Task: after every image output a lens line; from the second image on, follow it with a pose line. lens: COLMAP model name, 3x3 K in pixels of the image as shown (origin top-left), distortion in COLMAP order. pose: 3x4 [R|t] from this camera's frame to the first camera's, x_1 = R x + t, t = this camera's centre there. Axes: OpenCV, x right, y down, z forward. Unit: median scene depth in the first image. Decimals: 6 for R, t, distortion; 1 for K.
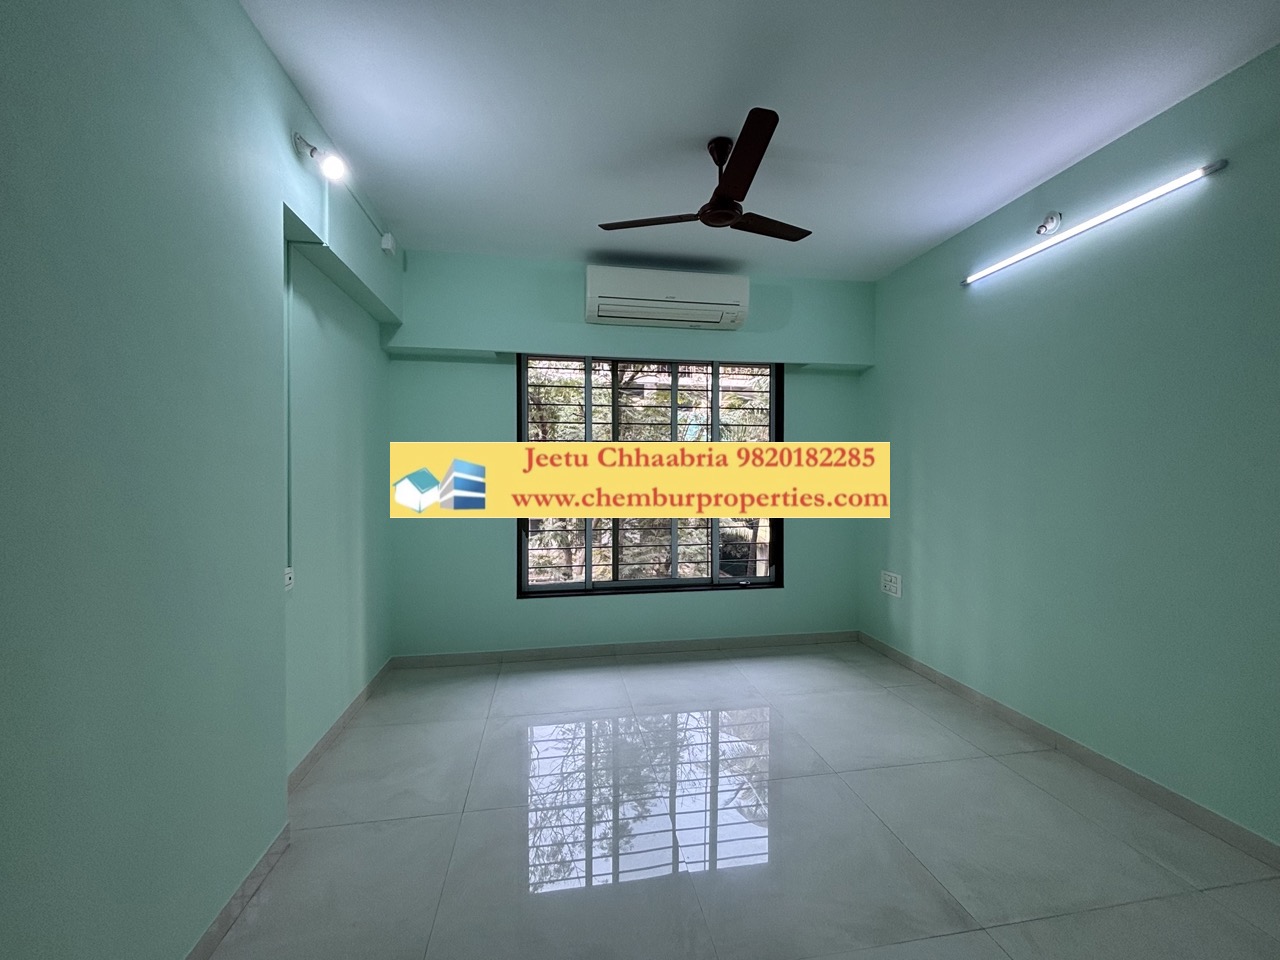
lens RADIAL K [[474.5, 0, 636.3], [0, 474.5, 479.7], [0, 0, 1]] dist [-0.003432, -0.000111]
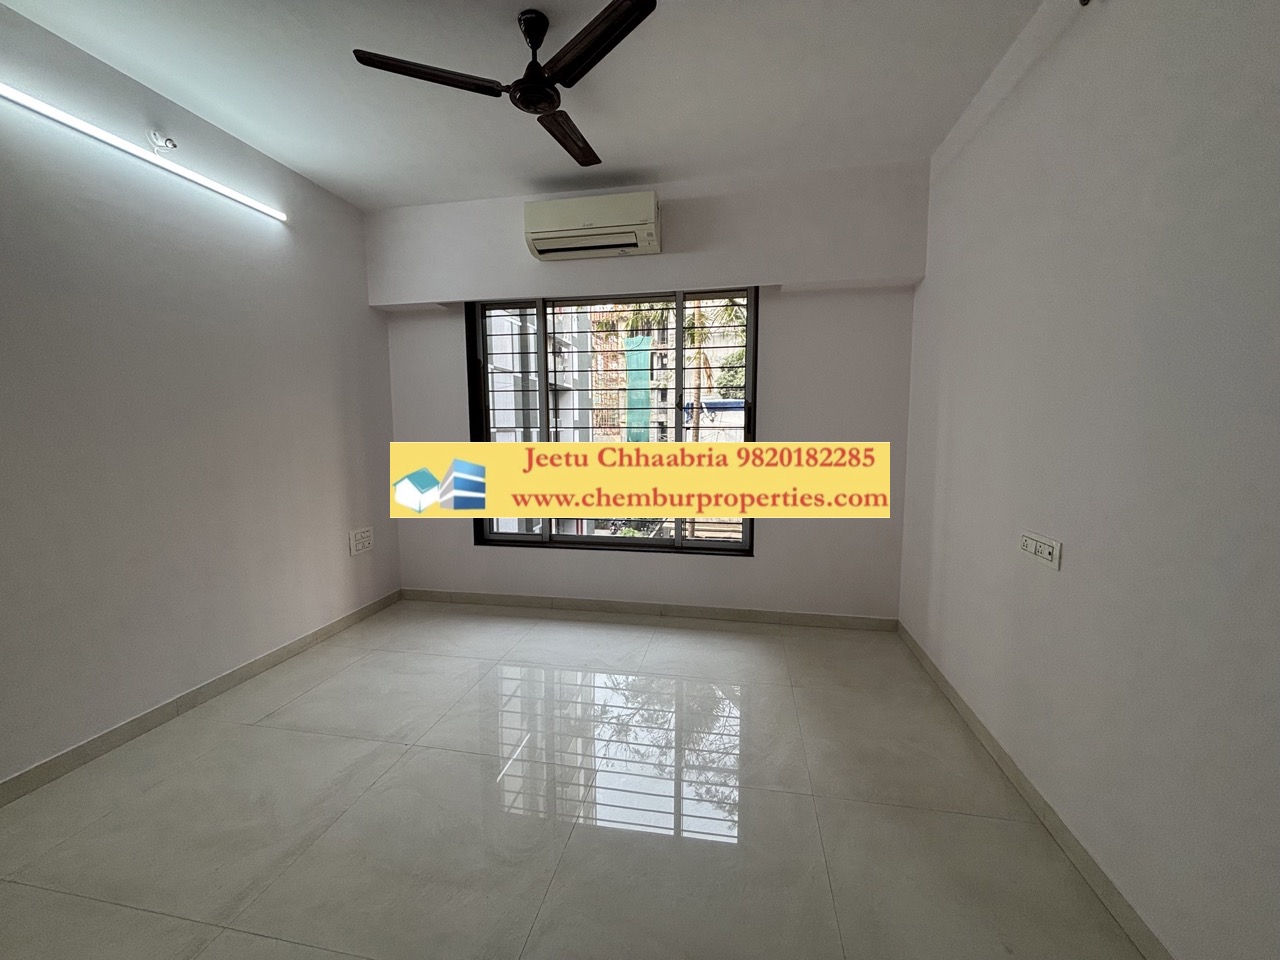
lens RADIAL K [[516.2, 0, 634.2], [0, 516.2, 488.0], [0, 0, 1]] dist [0.004673, 0.000169]
pose [[0.942454, 0.037153, -0.332267, 0.422989], [-0.000293, 0.993898, 0.110302, -0.000332], [0.334337, -0.103858, 0.936714, 0.062757]]
